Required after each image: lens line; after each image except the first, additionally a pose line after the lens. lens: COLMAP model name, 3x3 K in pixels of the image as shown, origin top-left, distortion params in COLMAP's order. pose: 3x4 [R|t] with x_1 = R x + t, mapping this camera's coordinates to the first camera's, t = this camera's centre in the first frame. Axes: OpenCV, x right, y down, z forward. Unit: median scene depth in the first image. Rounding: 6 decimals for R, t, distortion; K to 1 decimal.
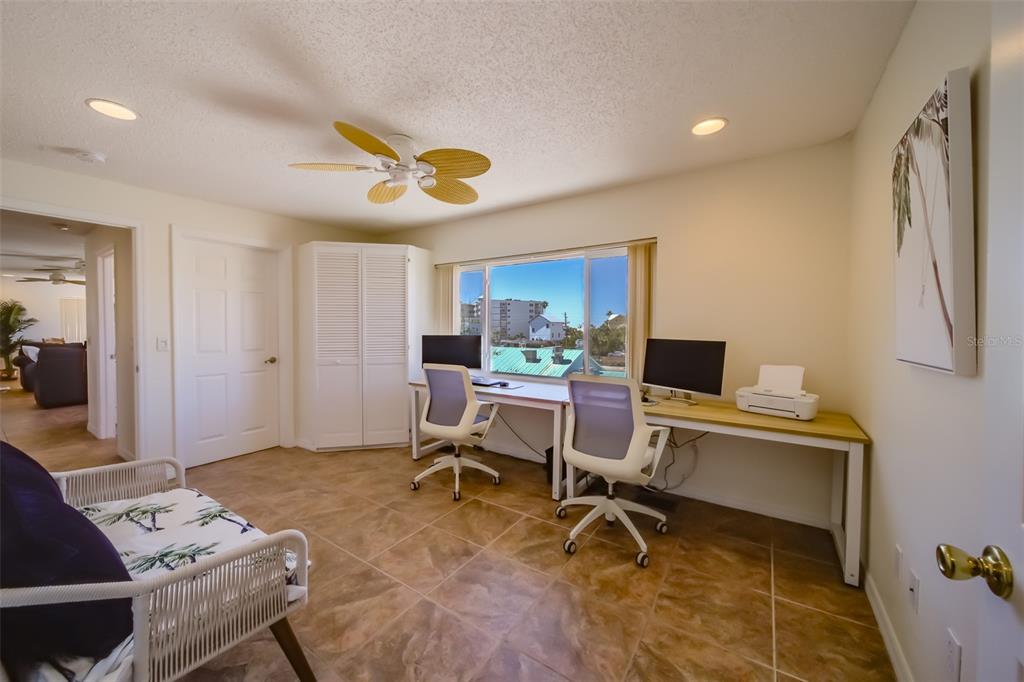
lens RADIAL K [[376.9, 0, 510.3], [0, 376.9, 332.0], [0, 0, 1]] dist [-0.001804, -0.000211]
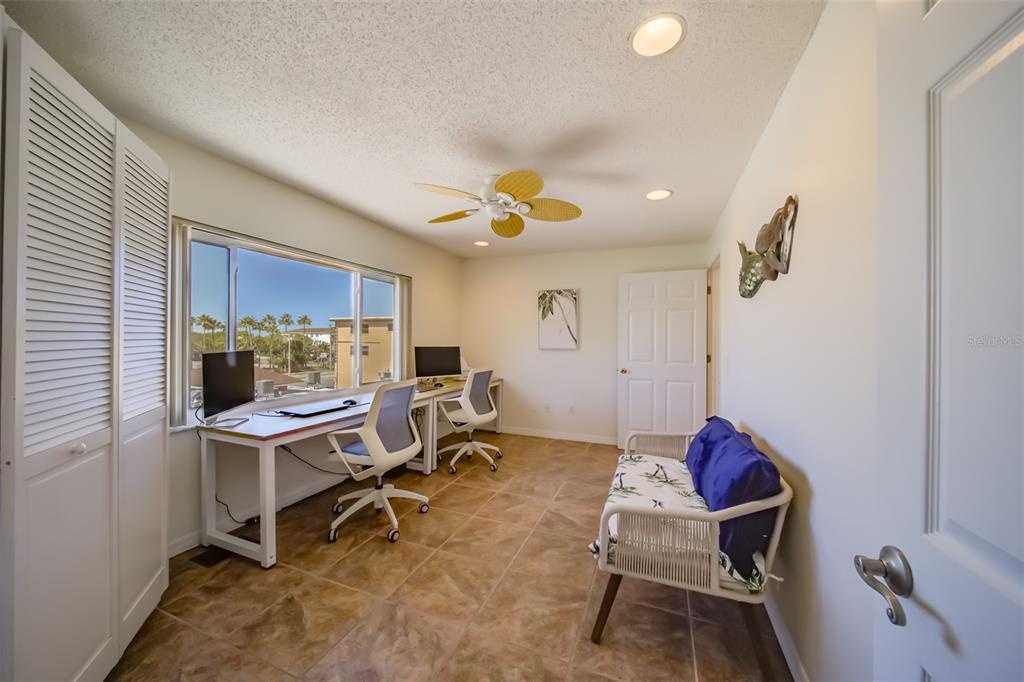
lens RADIAL K [[369.8, 0, 511.6], [0, 369.8, 335.8], [0, 0, 1]] dist [-0.002161, -0.000375]
pose [[-0.213963, 0.006791, 0.976818, -1.068193], [0.007305, 0.999959, -0.005352, -0.014197], [-0.976814, 0.005991, -0.214004, 0.904264]]
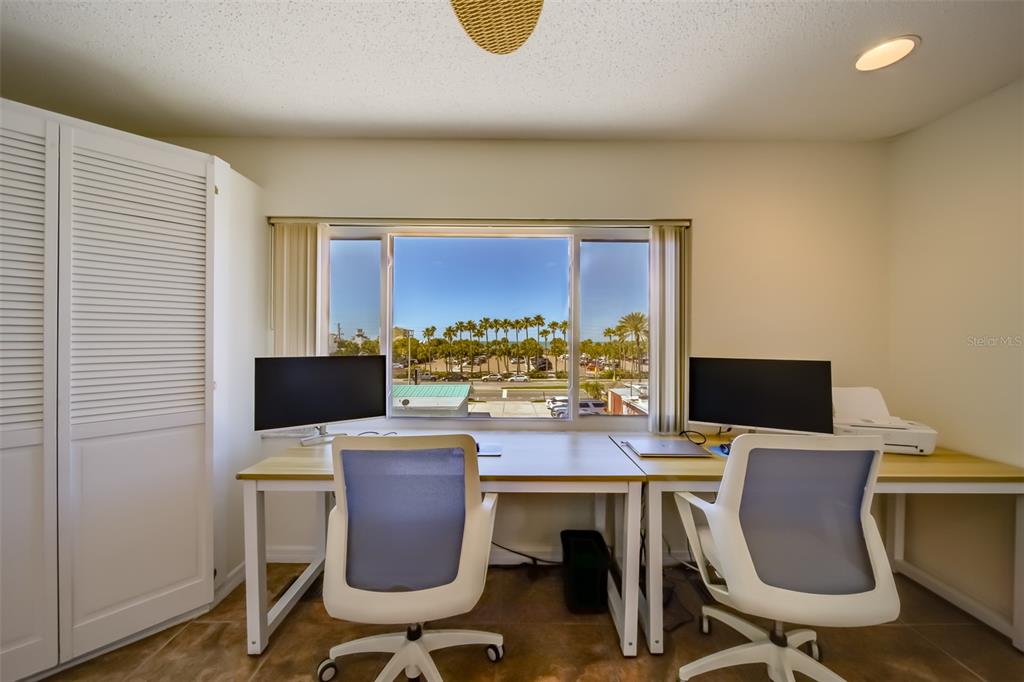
lens RADIAL K [[356.8, 0, 507.6], [0, 356.8, 339.5], [0, 0, 1]] dist [-0.004675, -0.000261]
pose [[0.826286, 0.003381, 0.563241, -0.290559], [0.003927, 0.999923, -0.011764, -0.009794], [-0.563237, 0.011932, 0.826209, 0.606014]]
